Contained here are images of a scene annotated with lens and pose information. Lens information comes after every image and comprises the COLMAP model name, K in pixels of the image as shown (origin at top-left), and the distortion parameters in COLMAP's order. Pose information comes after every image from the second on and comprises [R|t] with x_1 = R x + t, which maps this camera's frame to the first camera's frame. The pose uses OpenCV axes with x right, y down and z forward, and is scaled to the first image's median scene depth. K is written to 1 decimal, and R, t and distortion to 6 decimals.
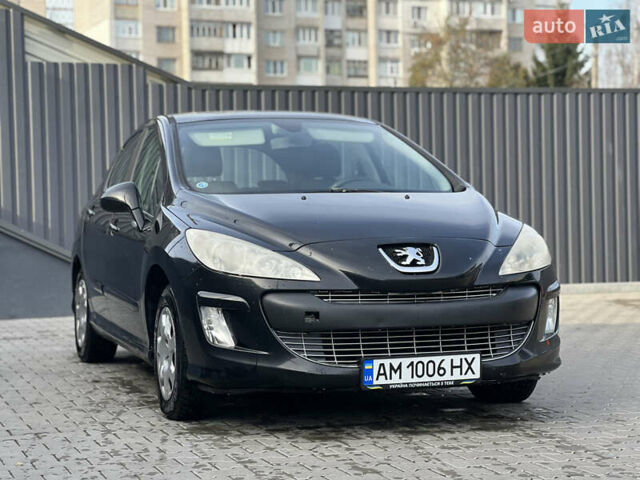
lens RADIAL K [[1313.9, 0, 320.0], [0, 1313.9, 240.0], [0, 0, 1]] dist [0.327122, -0.037020]
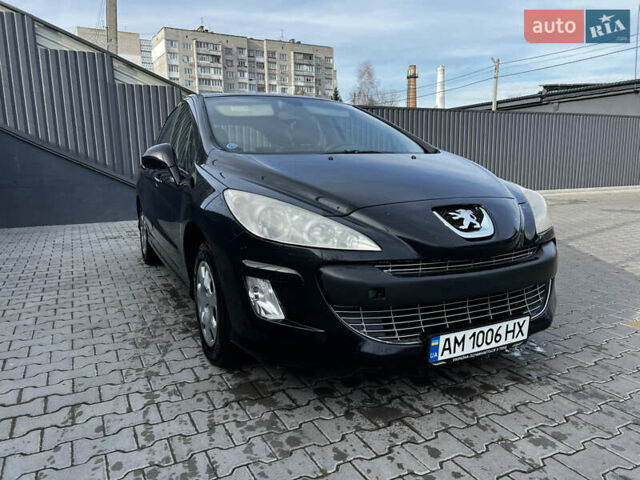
lens RADIAL K [[472.2, 0, 318.8], [0, 472.2, 242.6], [0, 0, 1]] dist [0.043223, -0.000637]
pose [[0.990156, -0.020847, 0.138408, -0.085482], [0.000800, 0.989673, 0.143338, -0.020684], [-0.139967, -0.141816, 0.979948, 0.674239]]
